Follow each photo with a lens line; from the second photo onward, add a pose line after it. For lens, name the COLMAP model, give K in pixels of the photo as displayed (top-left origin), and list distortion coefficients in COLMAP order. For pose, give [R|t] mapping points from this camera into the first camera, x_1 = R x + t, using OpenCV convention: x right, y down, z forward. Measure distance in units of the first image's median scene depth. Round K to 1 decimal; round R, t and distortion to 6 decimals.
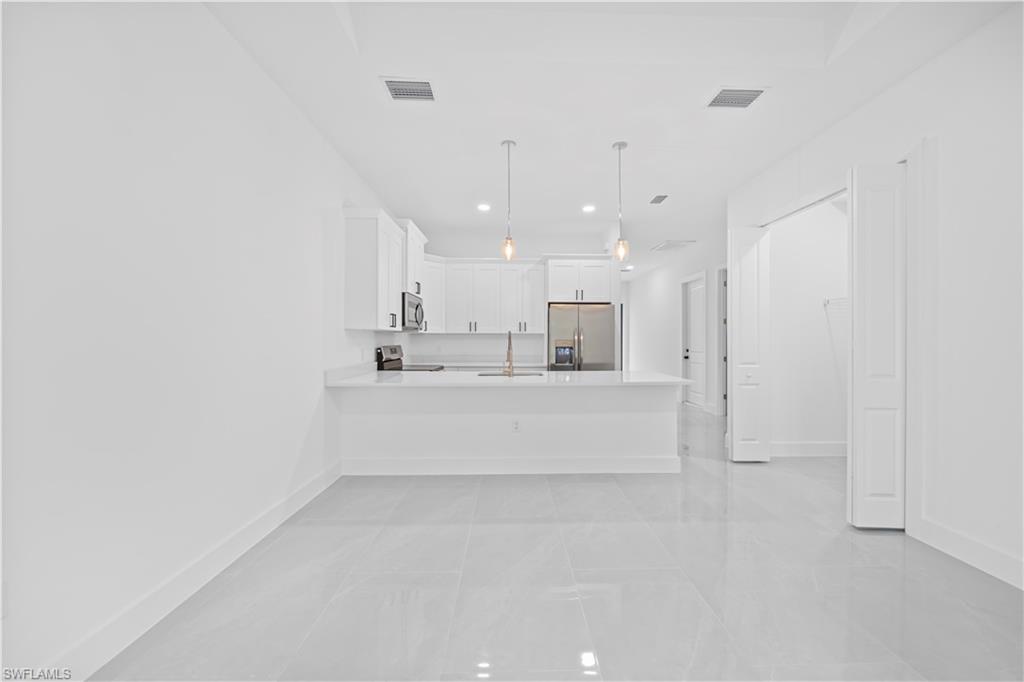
lens RADIAL K [[364.8, 0, 504.1], [0, 364.8, 342.4], [0, 0, 1]] dist [-0.002665, 0.000233]
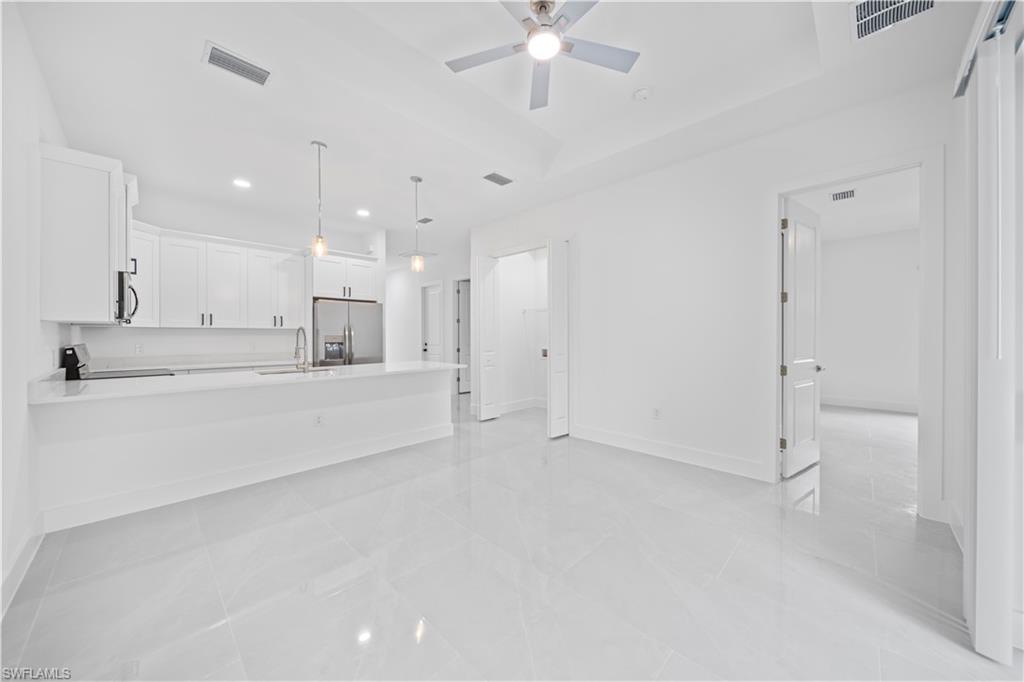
lens RADIAL K [[364.8, 0, 518.1], [0, 364.8, 336.0], [0, 0, 1]] dist [-0.002665, 0.000233]
pose [[0.702762, -0.003640, 0.711416, -0.196394], [0.007610, 0.999968, -0.002401, 0.000983], [-0.711384, 0.007101, 0.702767, -0.071073]]
